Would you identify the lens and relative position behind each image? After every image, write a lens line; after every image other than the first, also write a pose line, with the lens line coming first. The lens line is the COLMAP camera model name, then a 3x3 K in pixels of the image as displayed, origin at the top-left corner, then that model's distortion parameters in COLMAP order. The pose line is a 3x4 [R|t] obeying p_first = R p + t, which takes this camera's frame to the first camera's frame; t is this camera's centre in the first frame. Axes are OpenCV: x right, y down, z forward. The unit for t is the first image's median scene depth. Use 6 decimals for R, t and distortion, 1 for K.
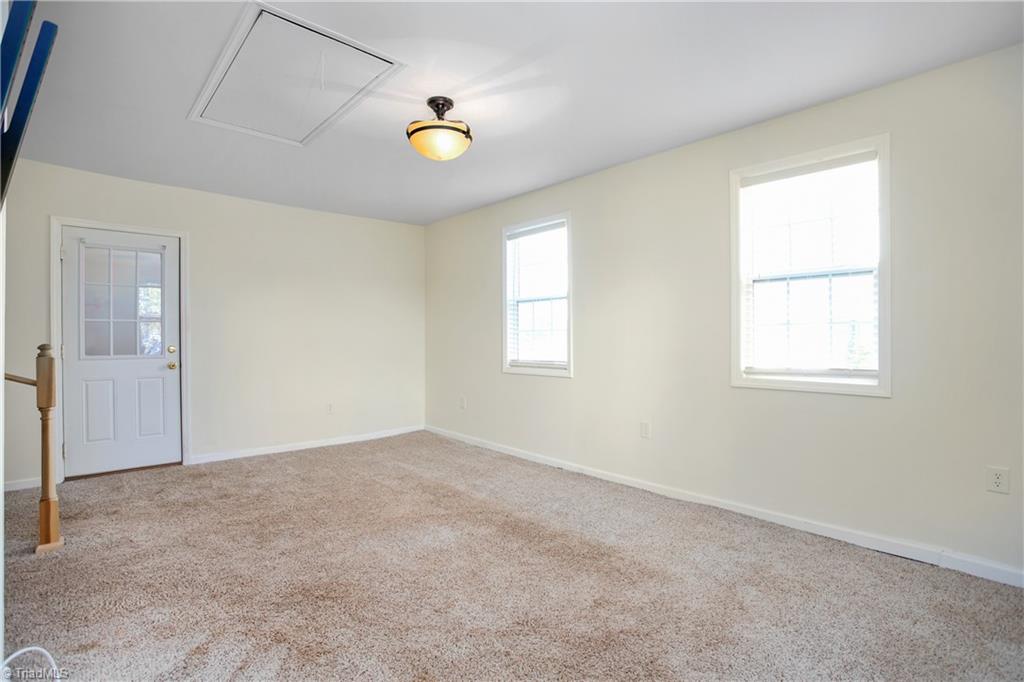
lens RADIAL K [[510.1, 0, 510.1], [0, 510.1, 339.2], [0, 0, 1]] dist [-0.033593, 0.004004]
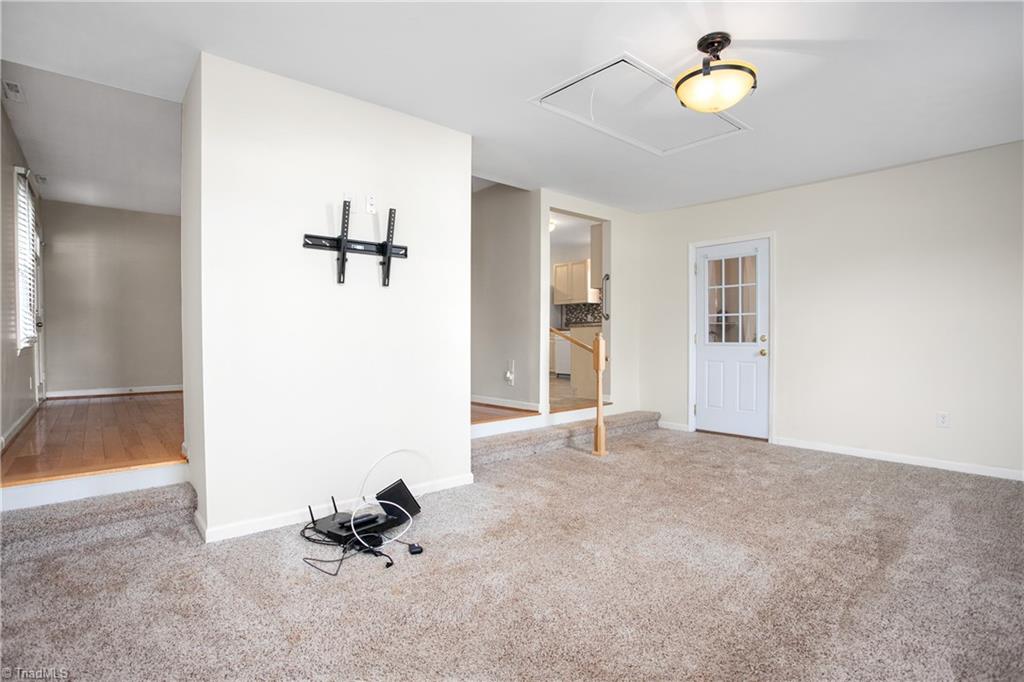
lens RADIAL K [[510.1, 0, 508.8], [0, 510.1, 345.0], [0, 0, 1]] dist [-0.033593, 0.004004]
pose [[-0.021513, 0.023300, -0.999497, 0.507604], [0.001451, 0.999728, 0.023274, 0.008744], [0.999768, -0.000949, -0.021541, 0.483361]]
